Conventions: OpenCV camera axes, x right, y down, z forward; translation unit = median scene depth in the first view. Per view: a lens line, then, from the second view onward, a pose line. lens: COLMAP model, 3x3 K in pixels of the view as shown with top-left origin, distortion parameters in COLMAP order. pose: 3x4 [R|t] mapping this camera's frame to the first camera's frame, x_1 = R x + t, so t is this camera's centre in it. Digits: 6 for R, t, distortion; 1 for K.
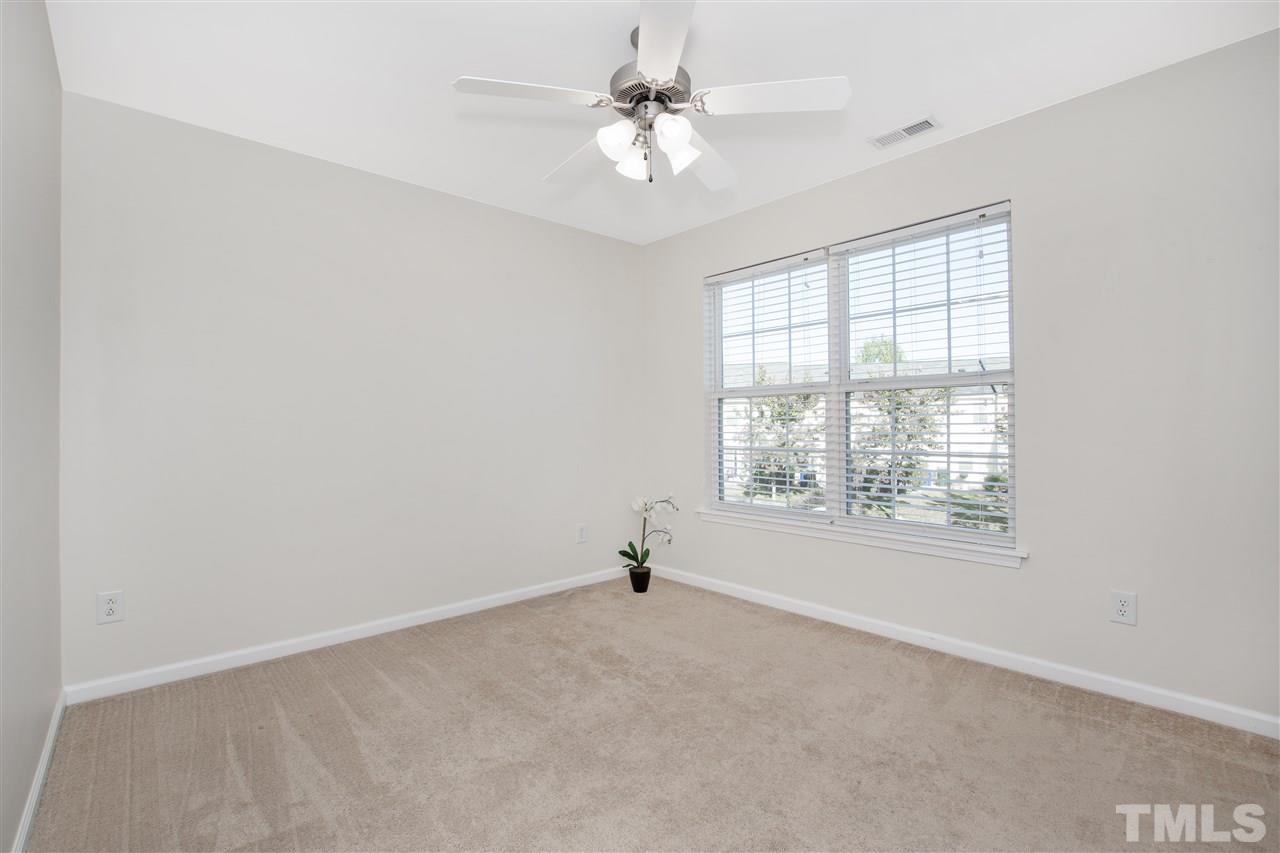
lens RADIAL K [[562.9, 0, 644.2], [0, 562.9, 422.9], [0, 0, 1]] dist [-0.018966, 0.000297]
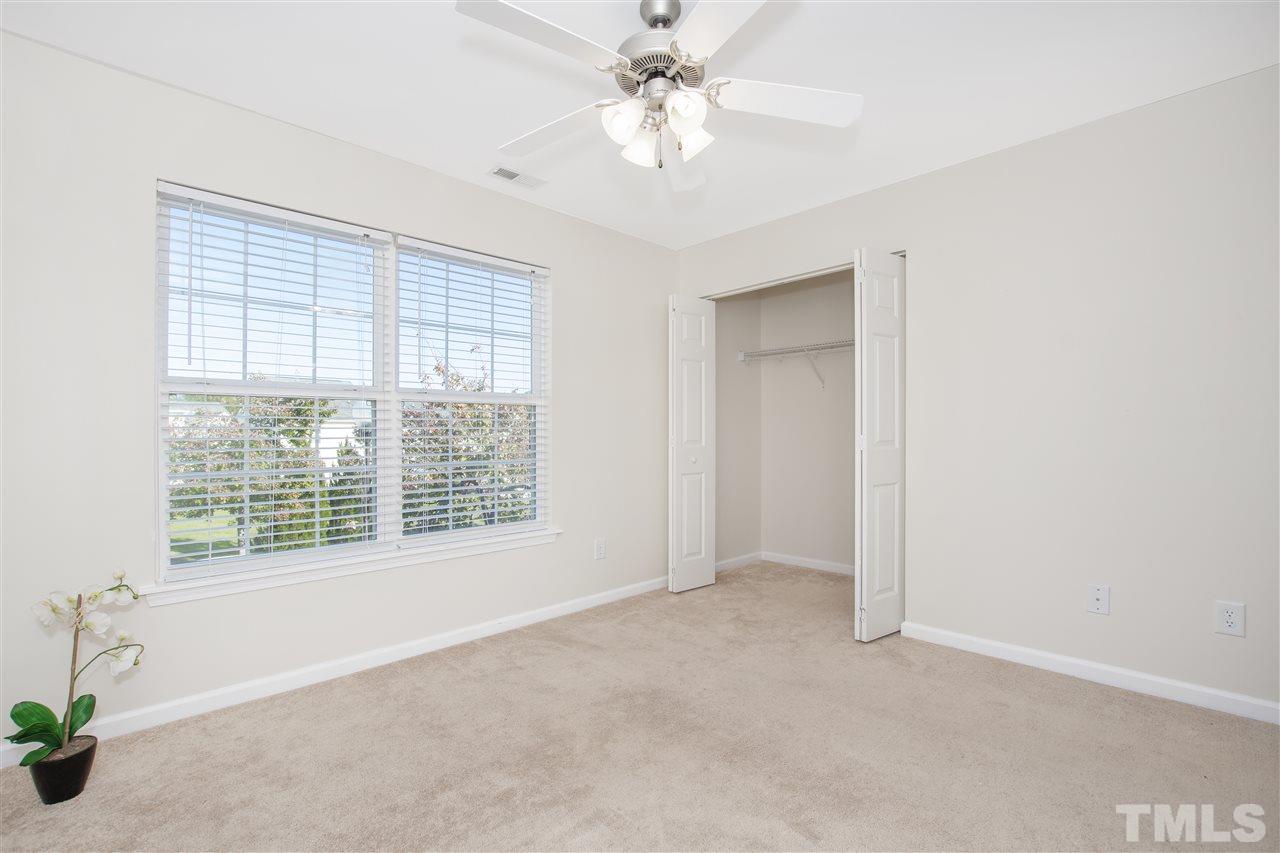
lens RADIAL K [[587.6, 0, 640.4], [0, 587.6, 438.6], [0, 0, 1]] dist [-0.001183, -0.000061]
pose [[-0.004861, 0.001911, 0.999986, -0.618734], [0.003635, 0.999992, -0.001893, 0.009691], [-0.999982, 0.003626, -0.004868, 0.647164]]
